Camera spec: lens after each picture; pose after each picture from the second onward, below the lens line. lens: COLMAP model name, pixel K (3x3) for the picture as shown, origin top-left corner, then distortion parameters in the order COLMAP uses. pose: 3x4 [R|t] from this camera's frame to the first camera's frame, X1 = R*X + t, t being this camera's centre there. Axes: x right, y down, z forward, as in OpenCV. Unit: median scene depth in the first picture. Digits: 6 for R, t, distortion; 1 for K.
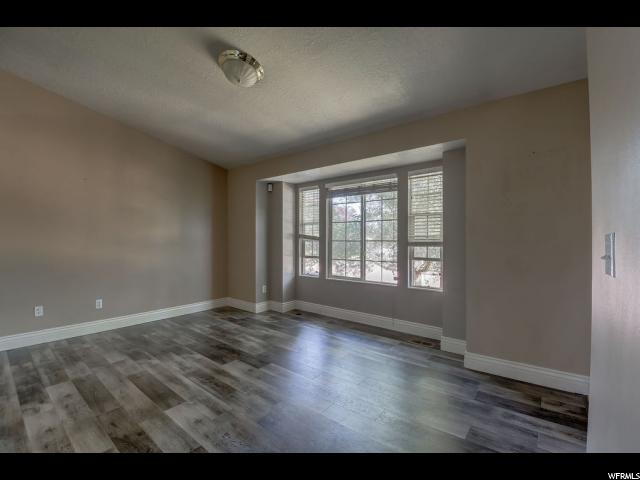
lens RADIAL K [[287.3, 0, 320.0], [0, 287.3, 240.0], [0, 0, 1]] dist [-0.000941, -0.000107]
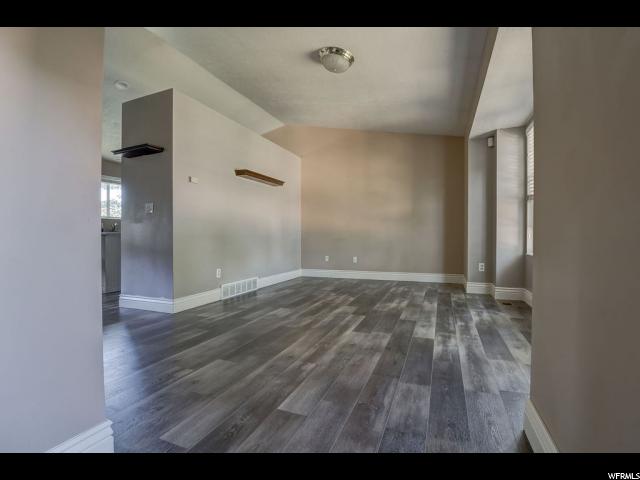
lens RADIAL K [[287.3, 0, 320.0], [0, 287.3, 240.0], [0, 0, 1]] dist [-0.000941, -0.000107]
pose [[0.277326, 0.014375, -0.960668, 0.480657], [0.007239, 0.999828, 0.017051, 0.075183], [0.960749, -0.011683, 0.277174, 0.329690]]
